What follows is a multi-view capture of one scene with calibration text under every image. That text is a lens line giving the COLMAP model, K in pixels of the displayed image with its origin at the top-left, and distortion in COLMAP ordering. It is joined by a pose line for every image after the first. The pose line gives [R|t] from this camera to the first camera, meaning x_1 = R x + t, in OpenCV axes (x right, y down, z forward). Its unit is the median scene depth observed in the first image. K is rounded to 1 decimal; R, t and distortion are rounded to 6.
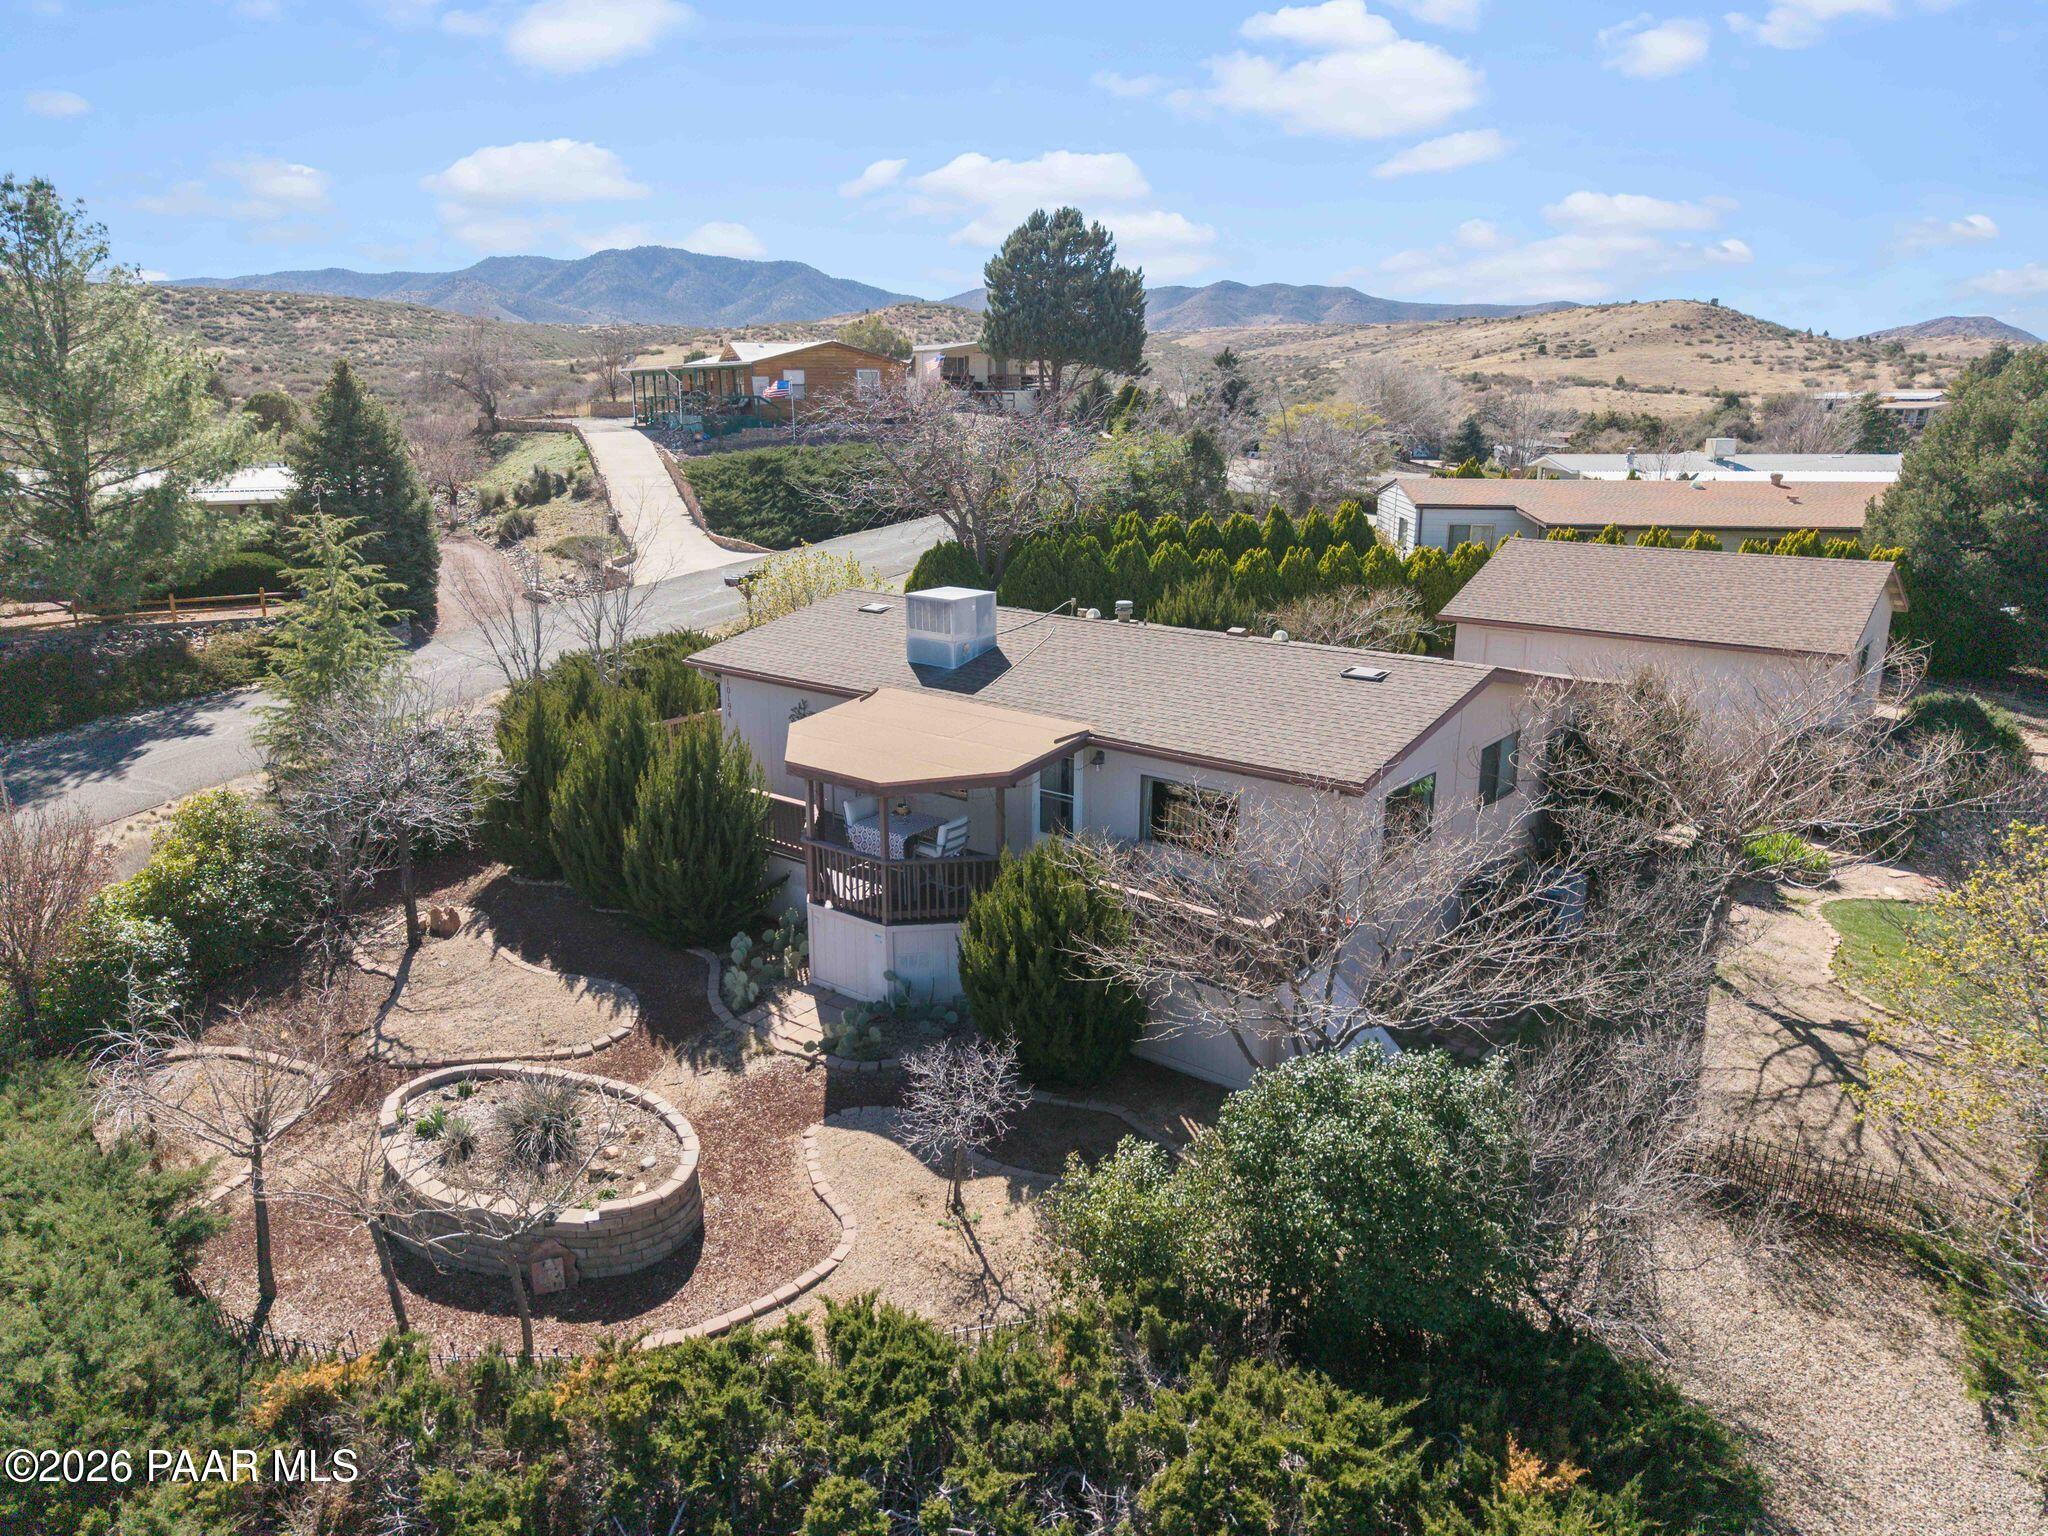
lens RADIAL K [[1363.1, 0, 1021.4], [0, 1363.1, 766.6], [0, 0, 1]] dist [0.000477, -0.004060]
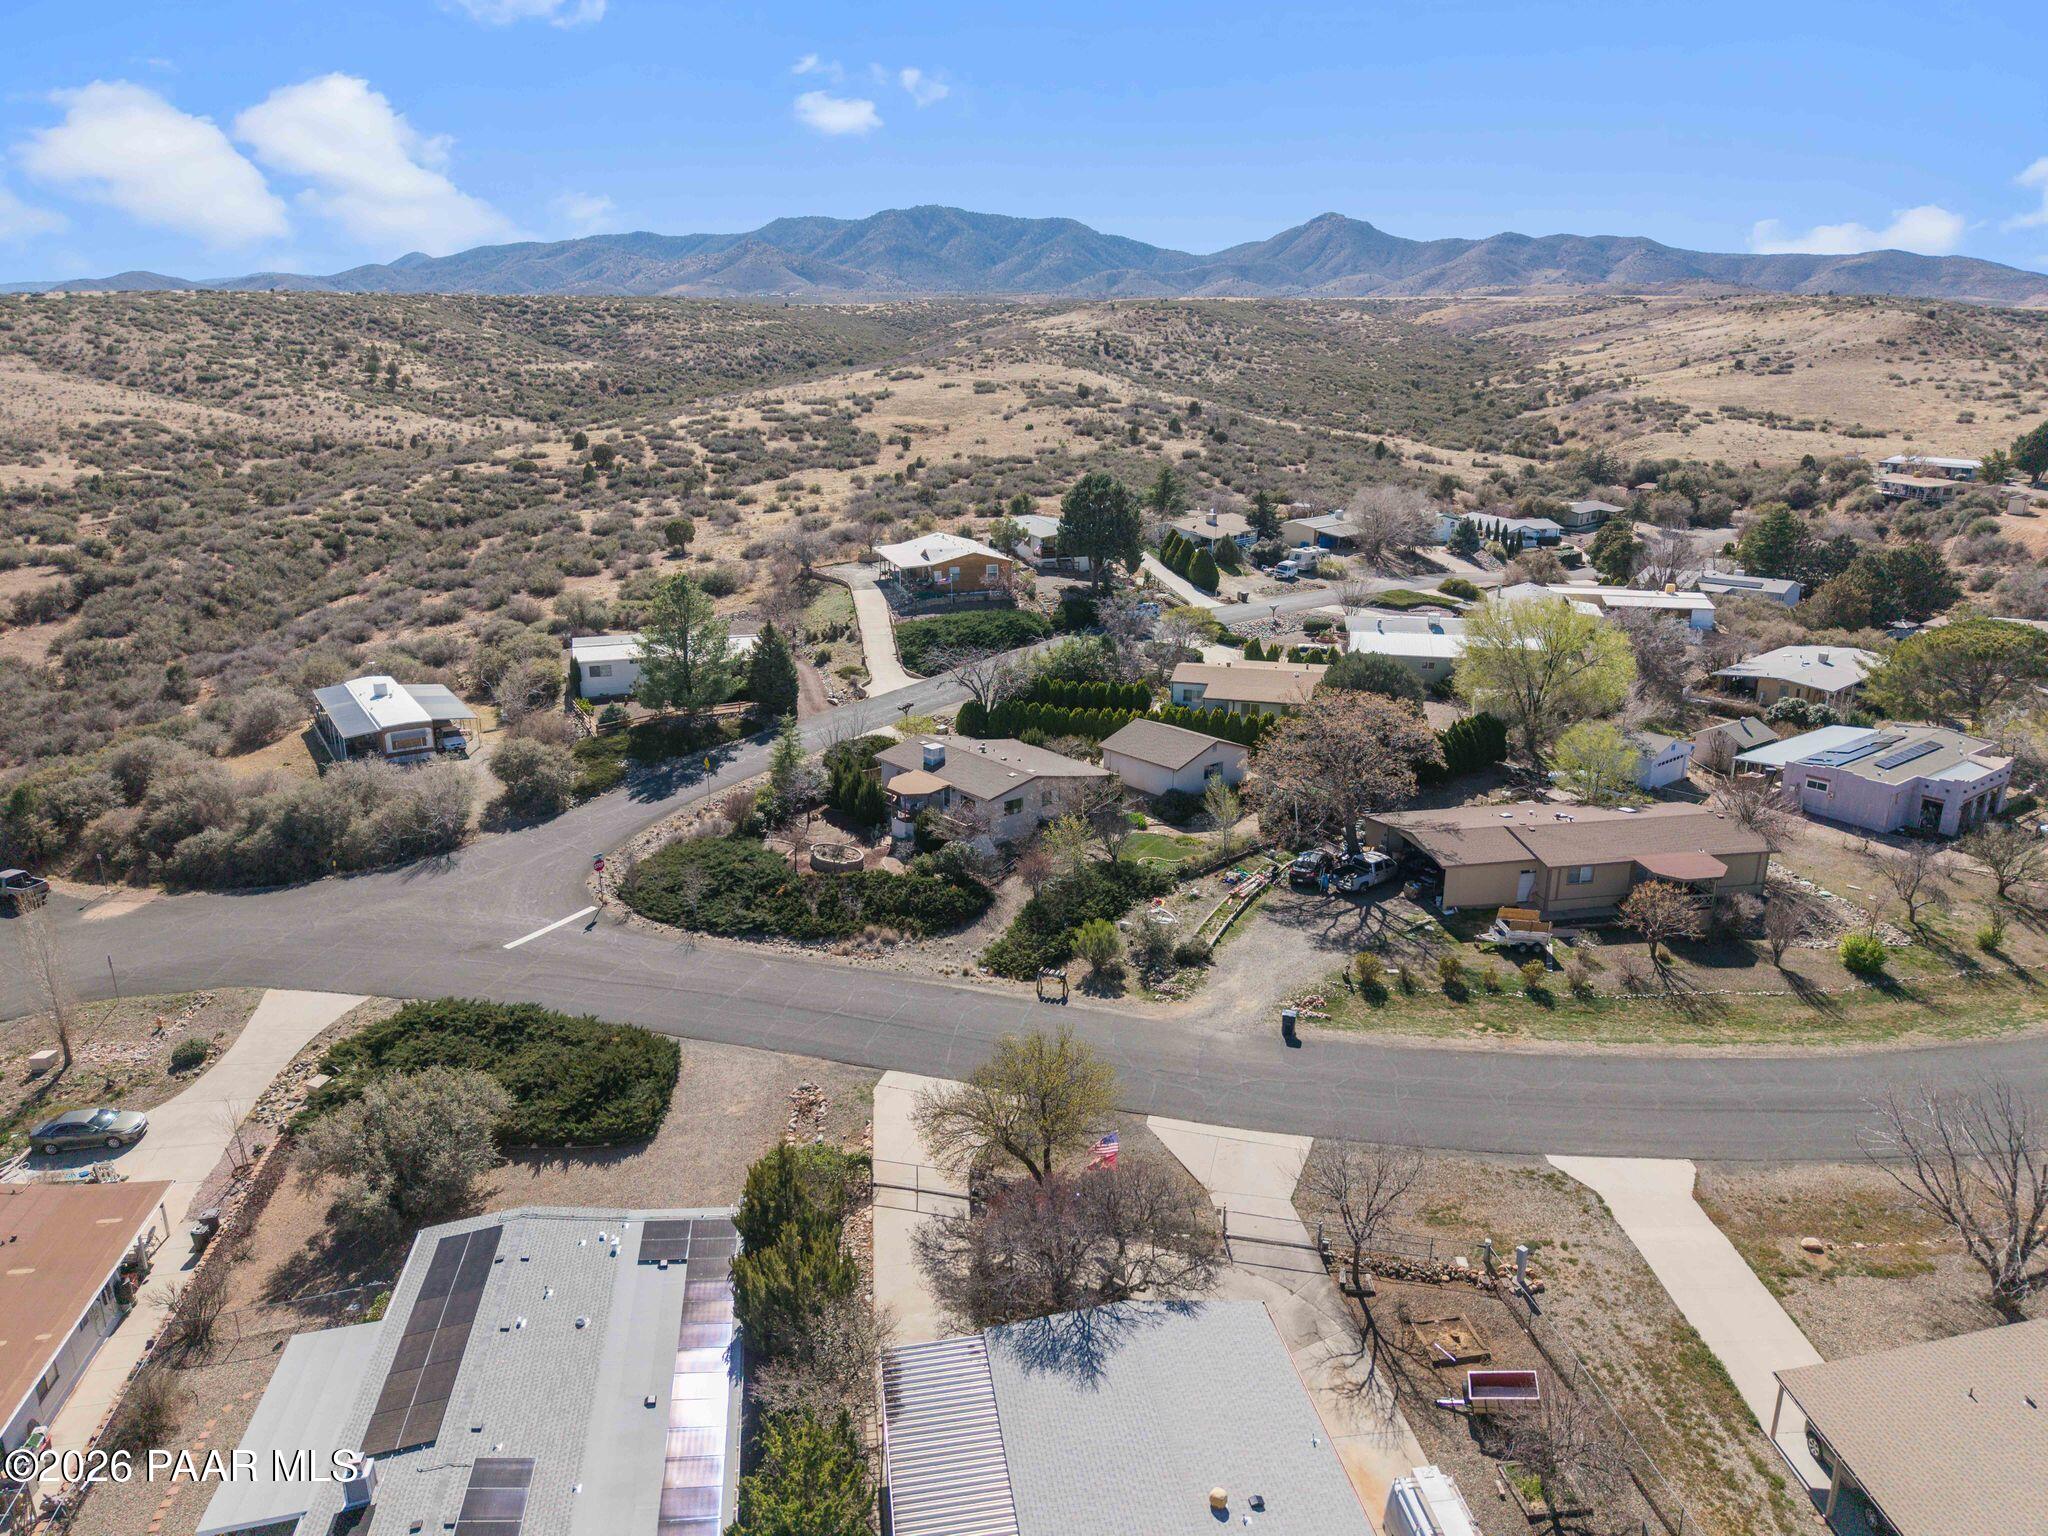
lens RADIAL K [[1363.1, 0, 1021.4], [0, 1363.1, 766.6], [0, 0, 1]] dist [0.000477, -0.004060]
pose [[0.982516, 0.053899, -0.178204, 0.347668], [-0.047873, 0.998132, 0.037945, -0.085960], [0.179916, -0.028751, 0.983262, -1.107454]]
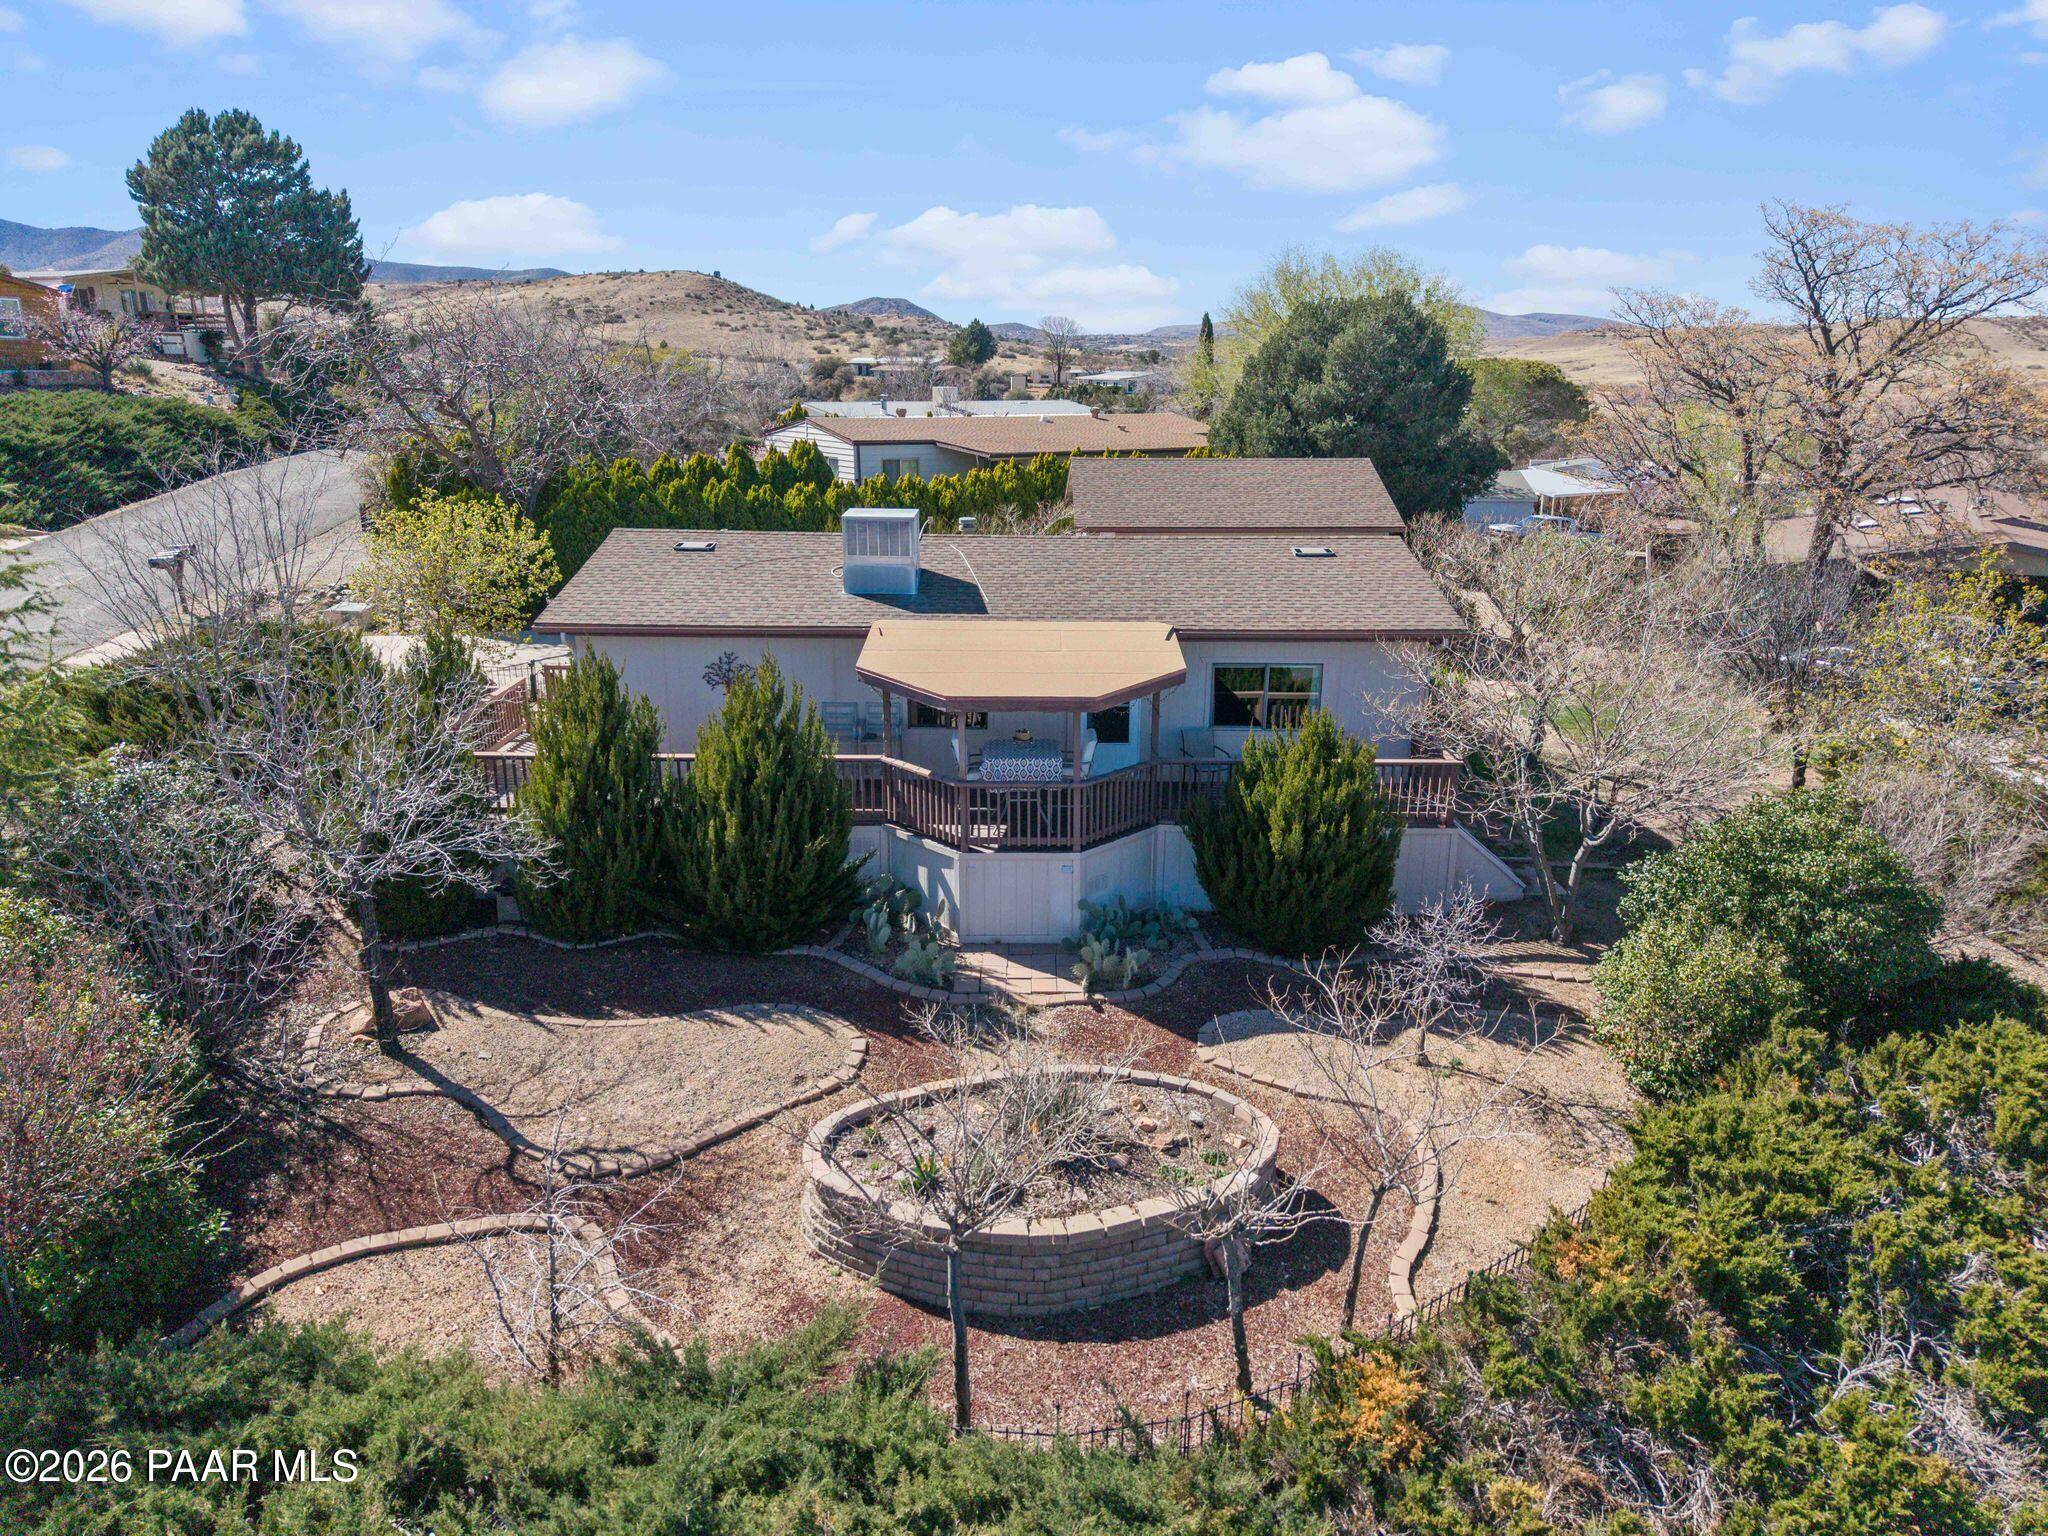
lens RADIAL K [[1363.1, 0, 1021.4], [0, 1363.1, 766.6], [0, 0, 1]] dist [0.000477, -0.004060]
pose [[0.778046, -0.170745, 0.604558, -0.202340], [0.157104, 0.984660, 0.075910, -0.005312], [-0.608245, 0.035917, 0.792936, 0.083193]]
